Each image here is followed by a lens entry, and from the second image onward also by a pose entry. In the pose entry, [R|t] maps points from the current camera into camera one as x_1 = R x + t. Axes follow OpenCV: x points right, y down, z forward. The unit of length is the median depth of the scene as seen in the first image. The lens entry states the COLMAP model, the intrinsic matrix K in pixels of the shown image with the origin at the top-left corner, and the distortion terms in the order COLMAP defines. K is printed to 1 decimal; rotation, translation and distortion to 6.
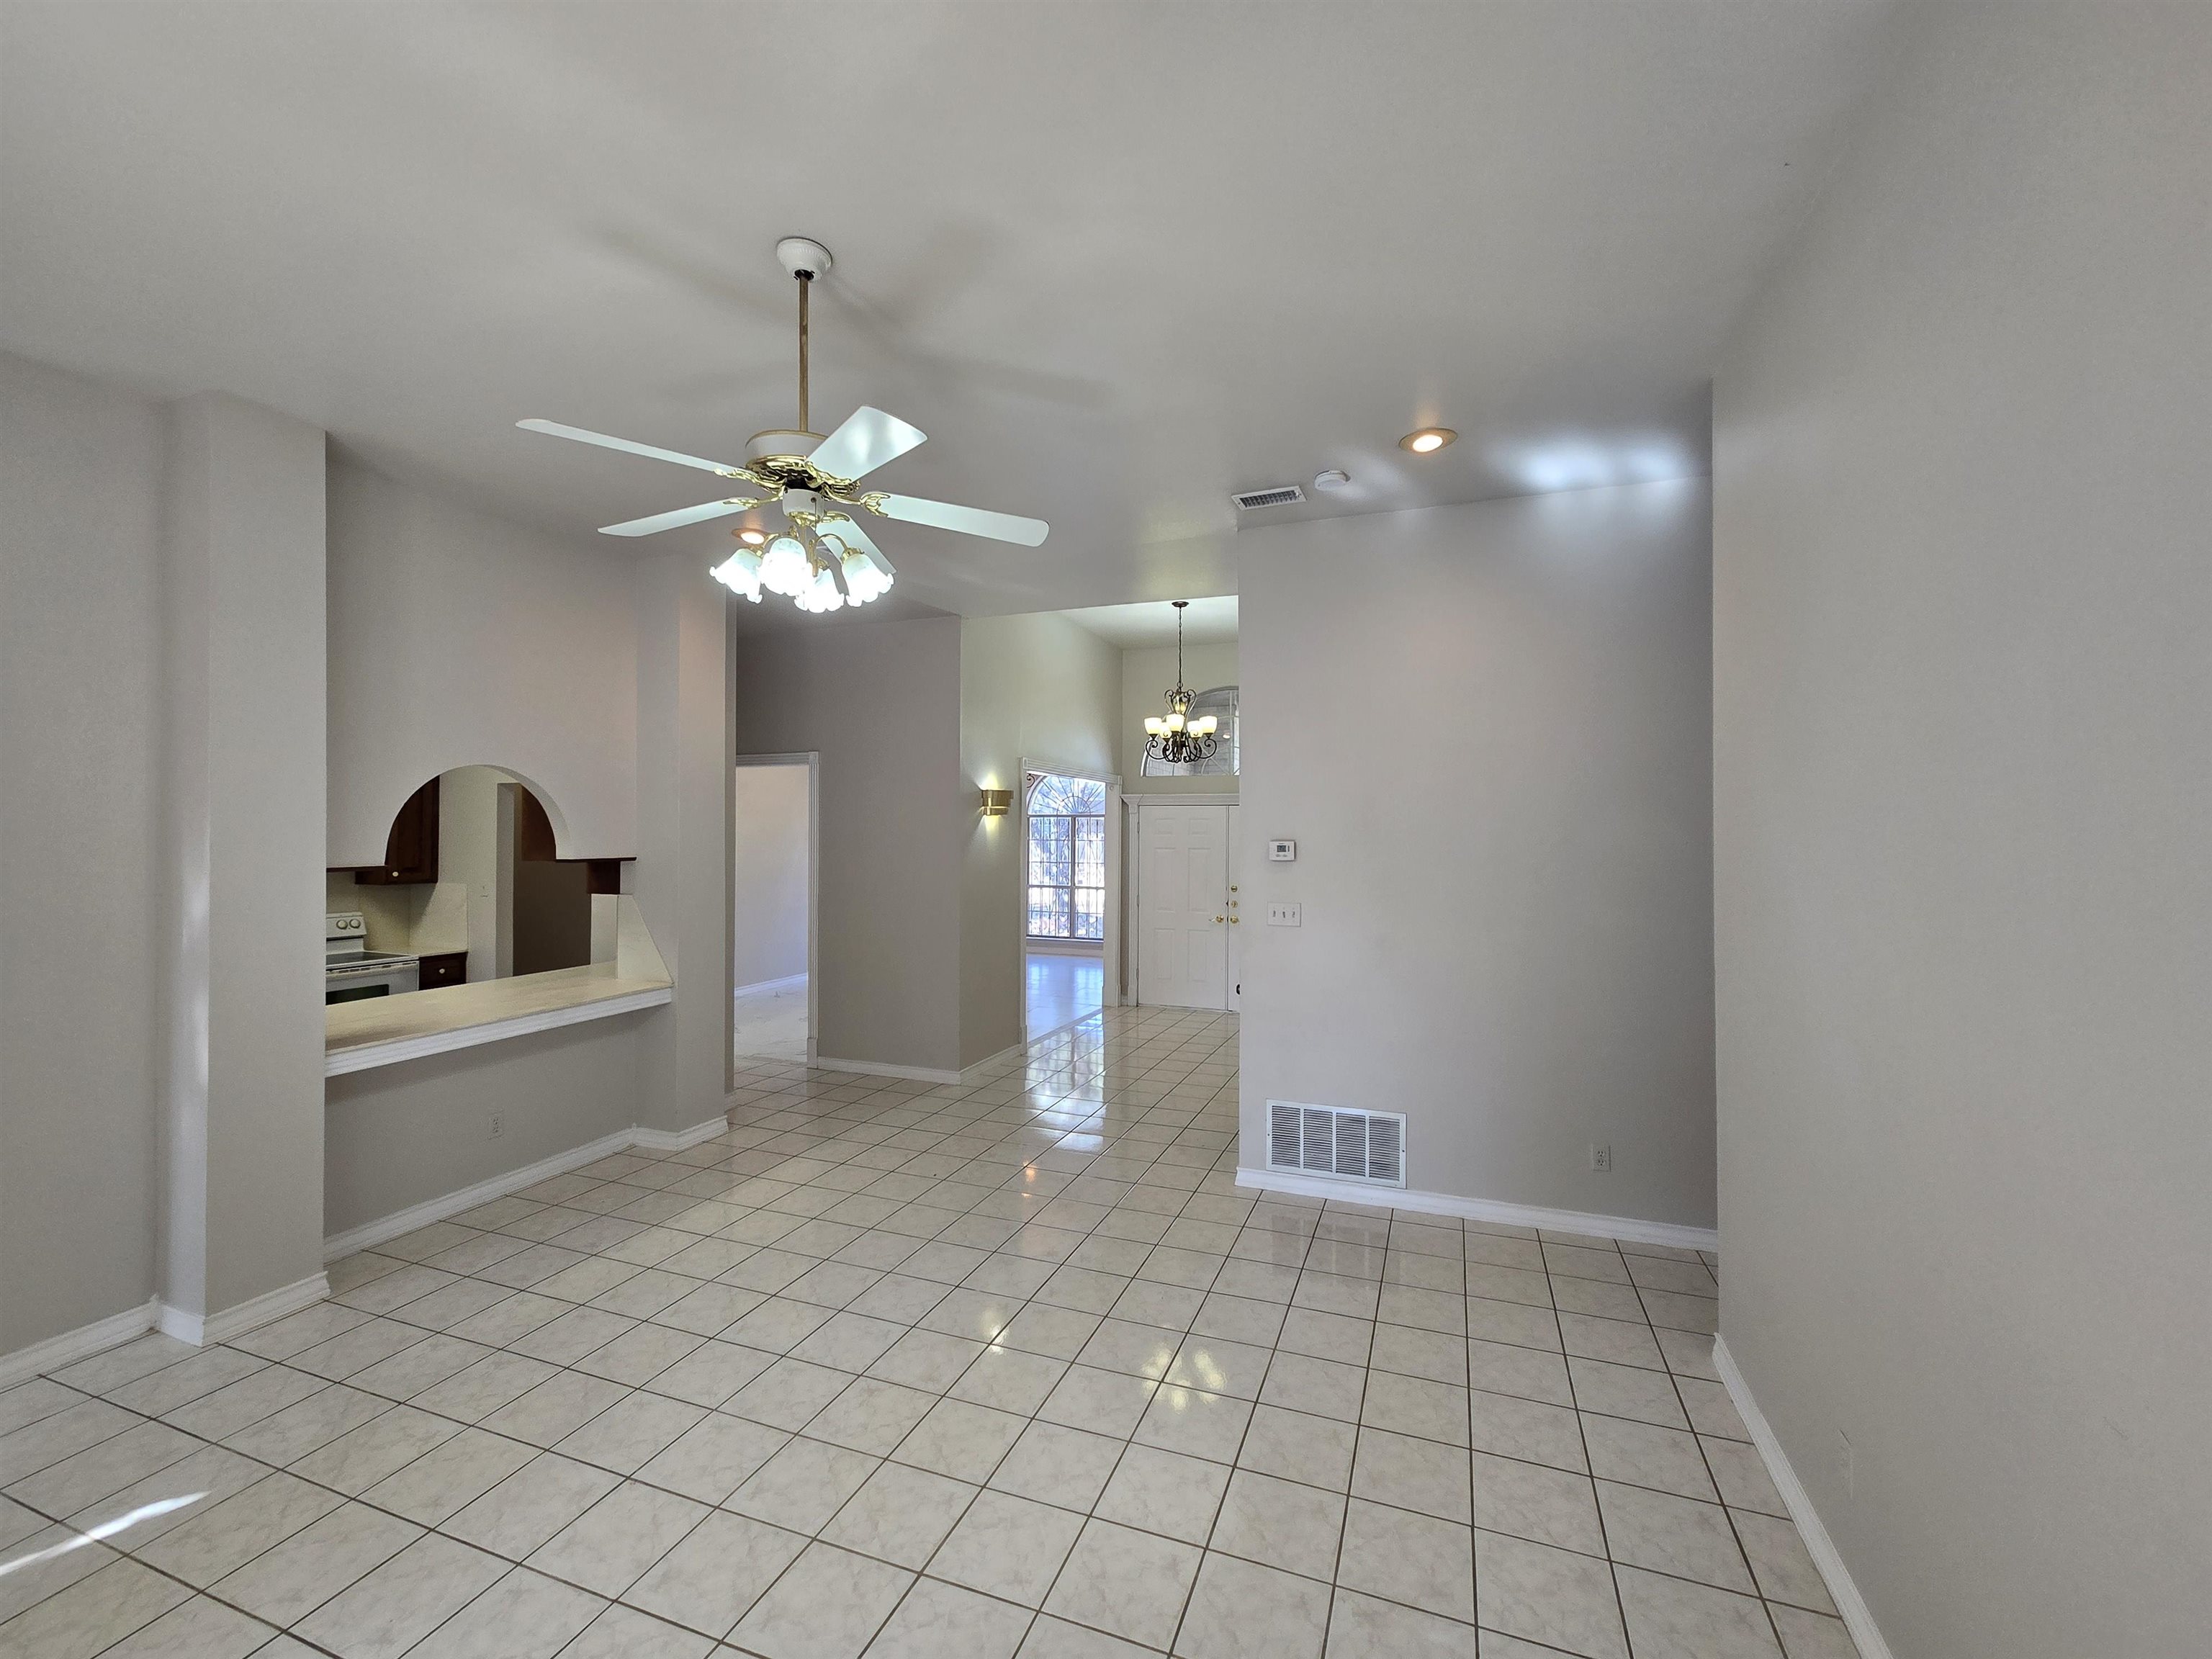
lens RADIAL K [[908.7, 0, 1114.3], [0, 908.7, 829.8], [0, 0, 1]] dist [0.001093, -0.000124]
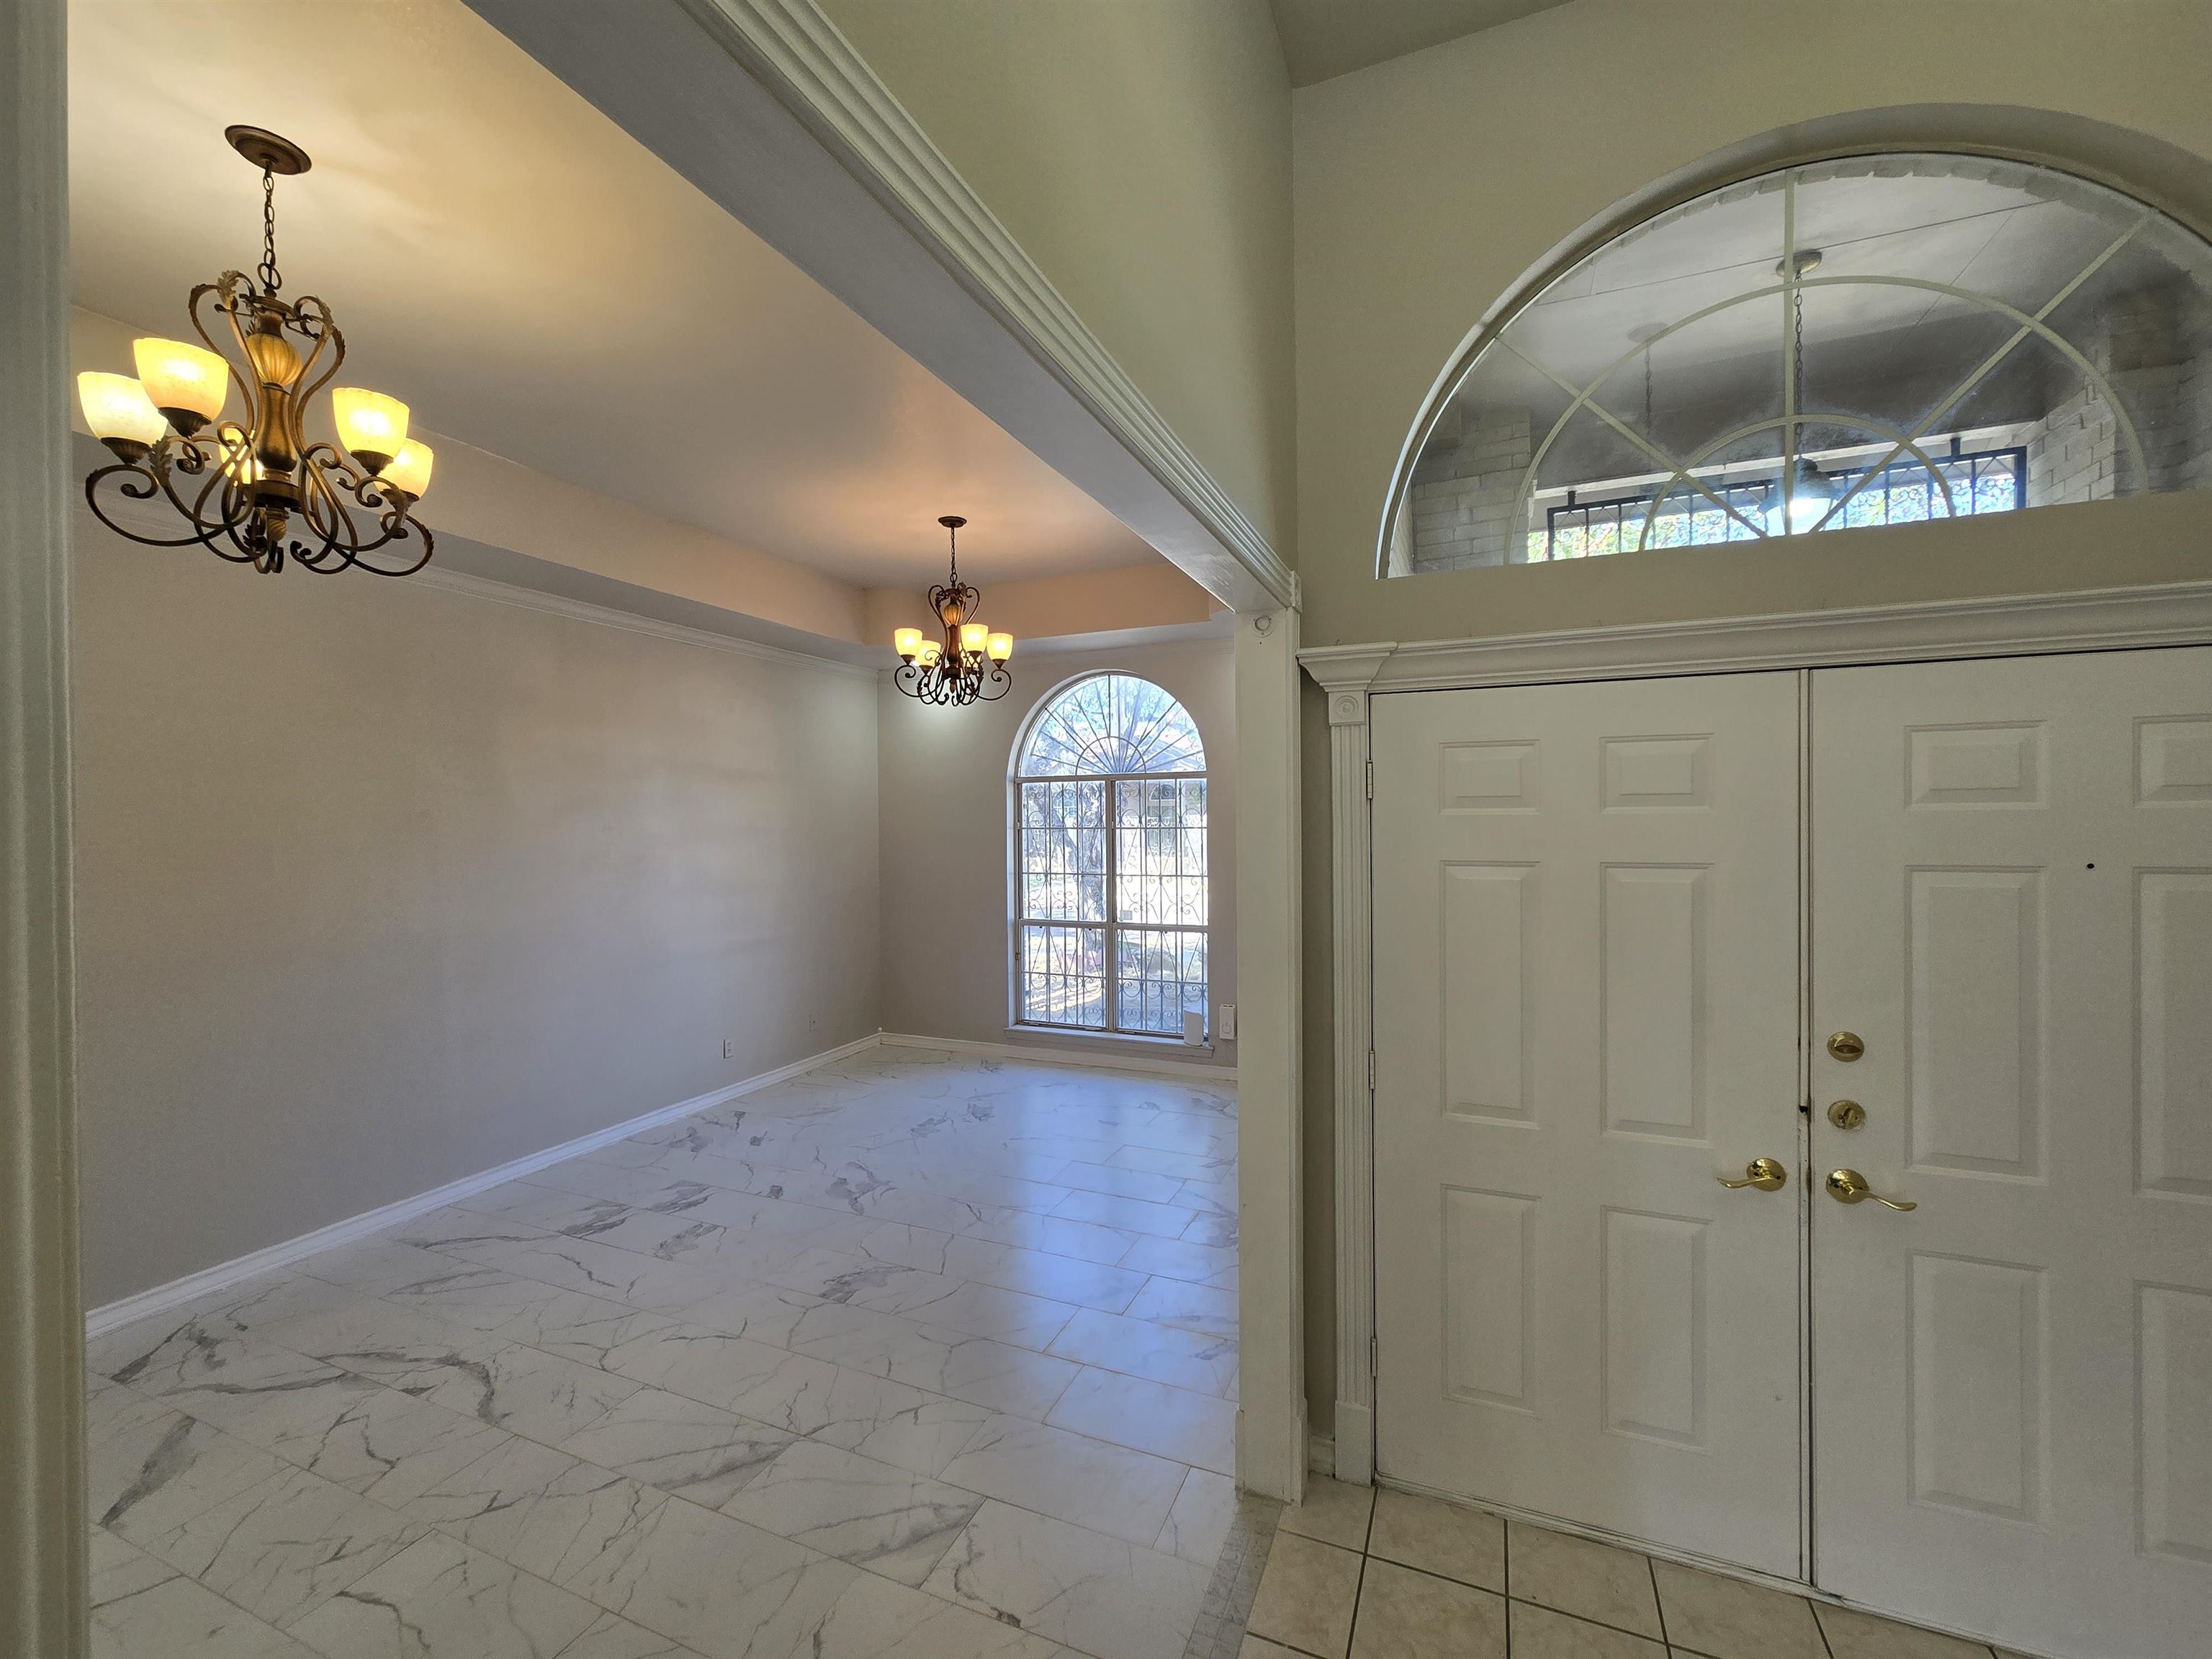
lens RADIAL K [[908.7, 0, 1113.1], [0, 908.7, 829.9], [0, 0, 1]] dist [0.001093, -0.000124]
pose [[0.998906, -0.019411, -0.042542, -0.033717], [0.020241, 0.999612, 0.019158, 0.004648], [0.042154, -0.019998, 0.998911, 0.743605]]
